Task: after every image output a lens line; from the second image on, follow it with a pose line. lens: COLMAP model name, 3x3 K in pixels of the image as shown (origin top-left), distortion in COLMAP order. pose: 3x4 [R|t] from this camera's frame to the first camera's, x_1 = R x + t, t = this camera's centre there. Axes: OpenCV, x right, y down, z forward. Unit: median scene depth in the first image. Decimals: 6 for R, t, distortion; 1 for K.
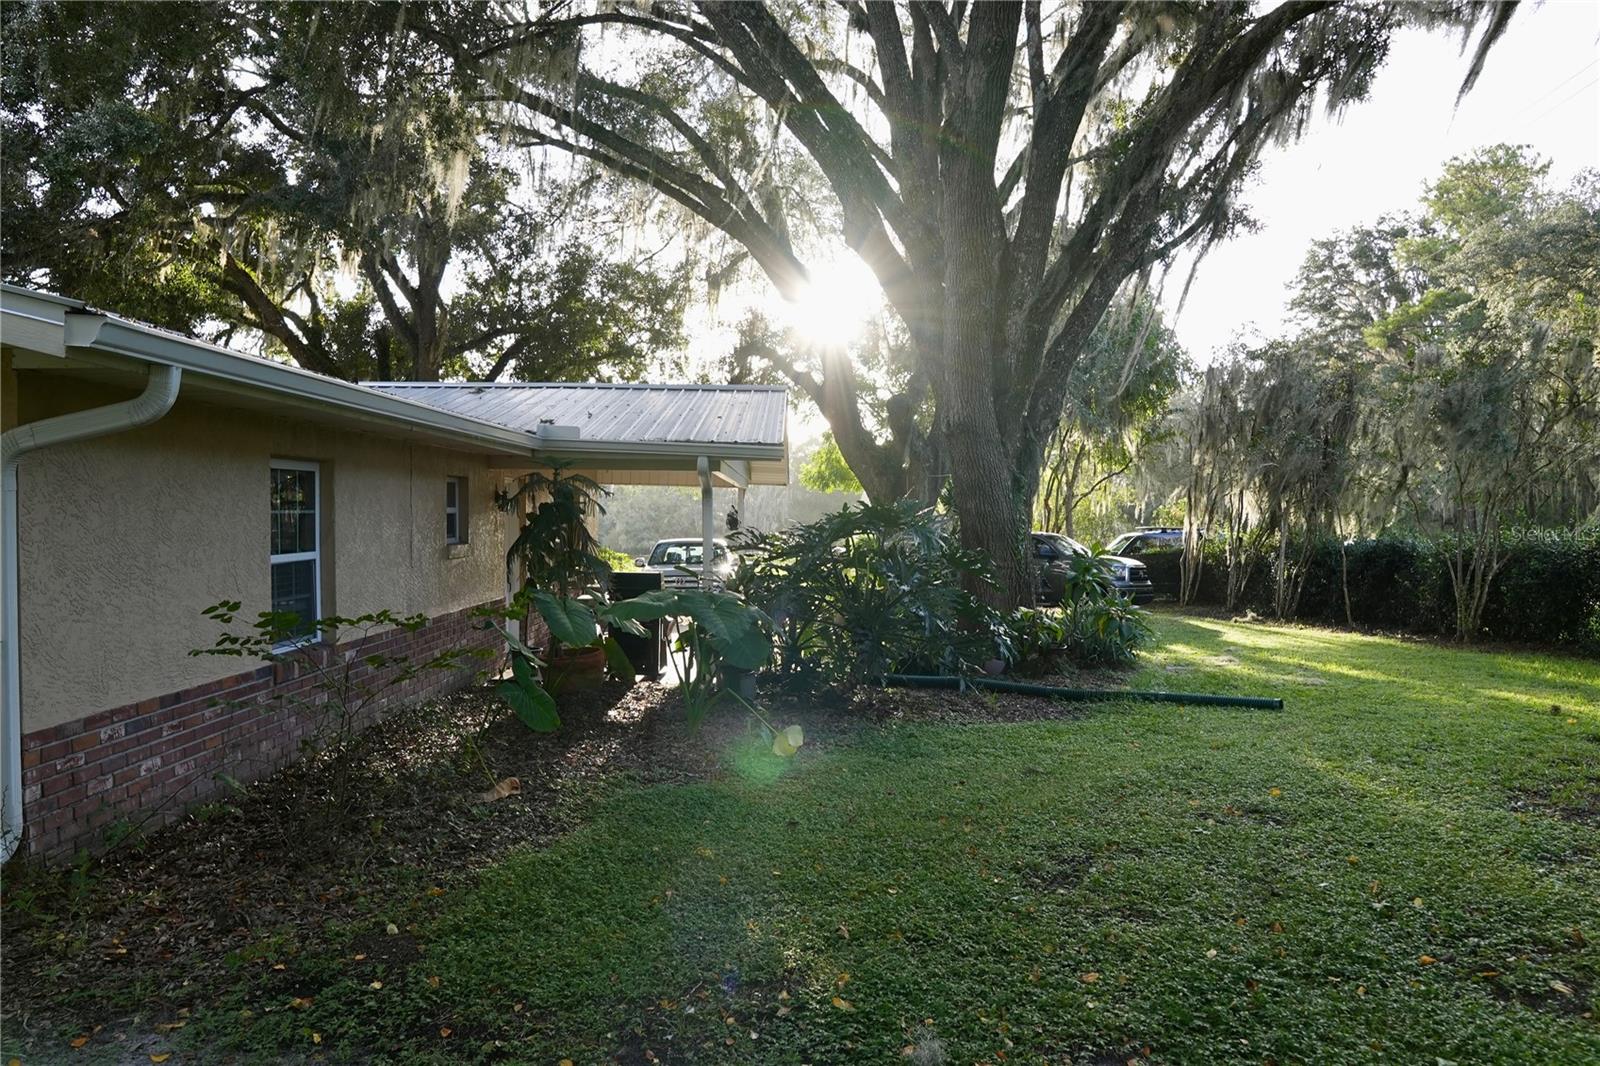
lens RADIAL K [[1088.5, 0, 800.0], [0, 1088.5, 533.0], [0, 0, 1]] dist [-0.085691, 0.061960]
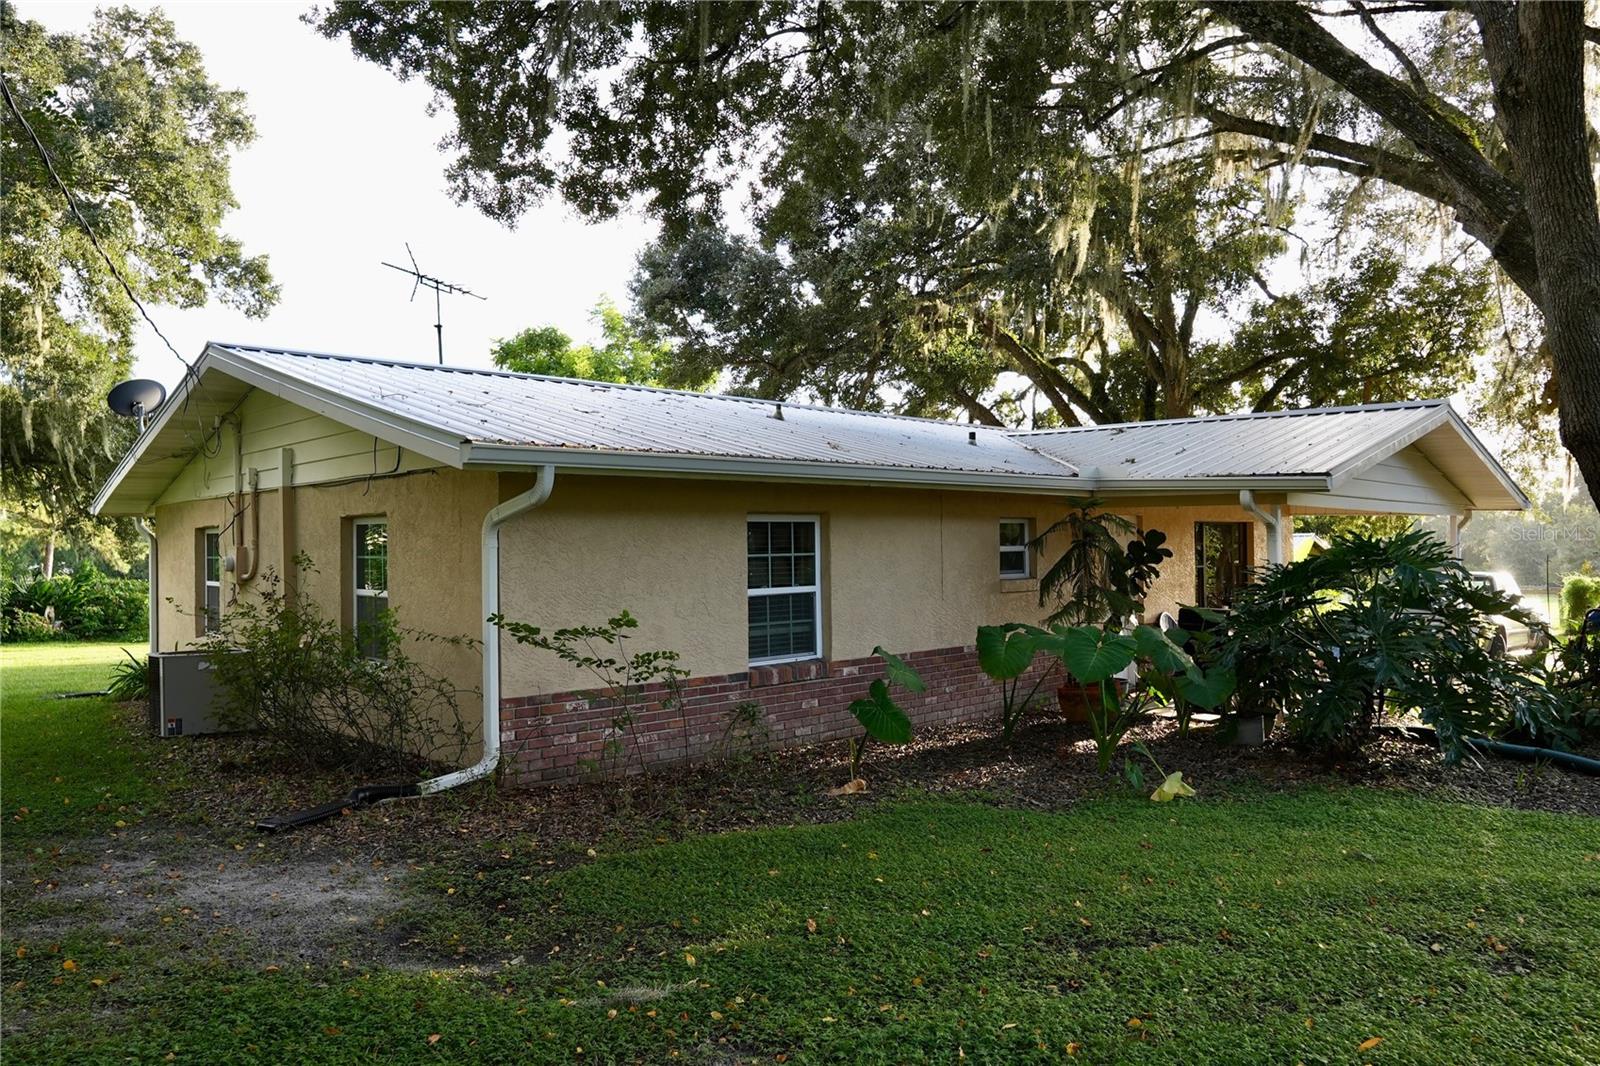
lens RADIAL K [[1088.5, 0, 800.0], [0, 1088.5, 533.0], [0, 0, 1]] dist [-0.085691, 0.061960]
pose [[0.715349, -0.018008, -0.698535, 0.580462], [-0.000513, 0.999654, -0.026296, -0.015094], [0.698767, 0.019169, 0.715092, 0.103092]]
